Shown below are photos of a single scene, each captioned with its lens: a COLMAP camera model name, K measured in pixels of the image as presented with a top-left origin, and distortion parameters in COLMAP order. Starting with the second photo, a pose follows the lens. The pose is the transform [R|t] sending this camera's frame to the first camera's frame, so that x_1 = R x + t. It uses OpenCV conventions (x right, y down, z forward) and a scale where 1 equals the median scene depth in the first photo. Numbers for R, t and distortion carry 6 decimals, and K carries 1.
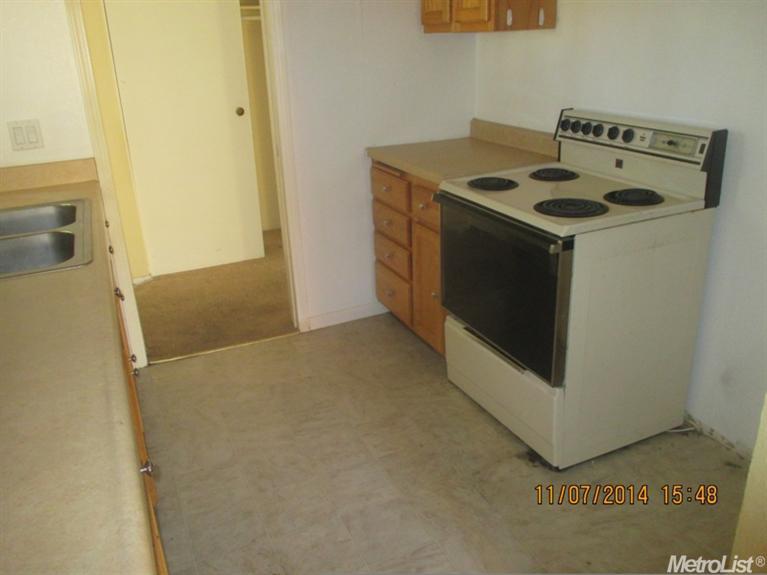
lens RADIAL K [[637.3, 0, 383.5], [0, 637.3, 287.5], [0, 0, 1]] dist [0.000485, 0.000407]
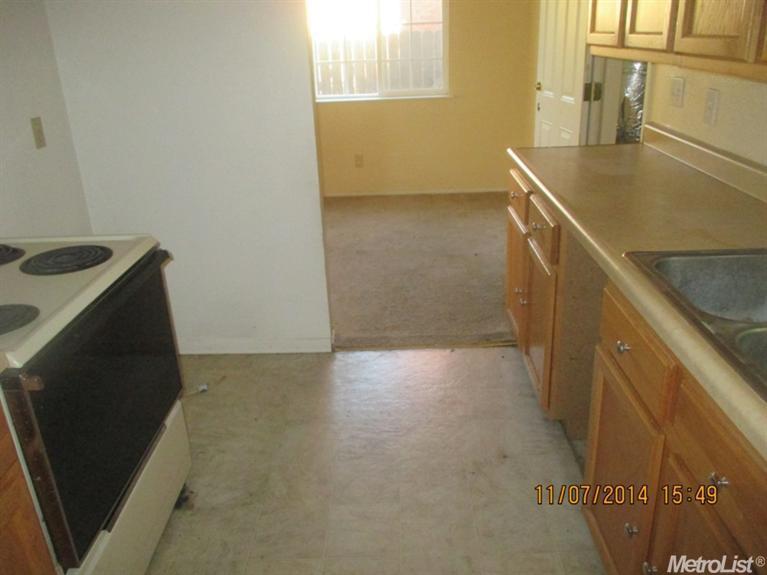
lens RADIAL K [[637.3, 0, 383.5], [0, 637.3, 287.5], [0, 0, 1]] dist [0.000485, 0.000407]
pose [[-0.902123, -0.081496, 0.423712, -0.435762], [0.237025, 0.726965, 0.644470, -0.533586], [-0.360546, 0.681822, -0.636495, 1.389376]]
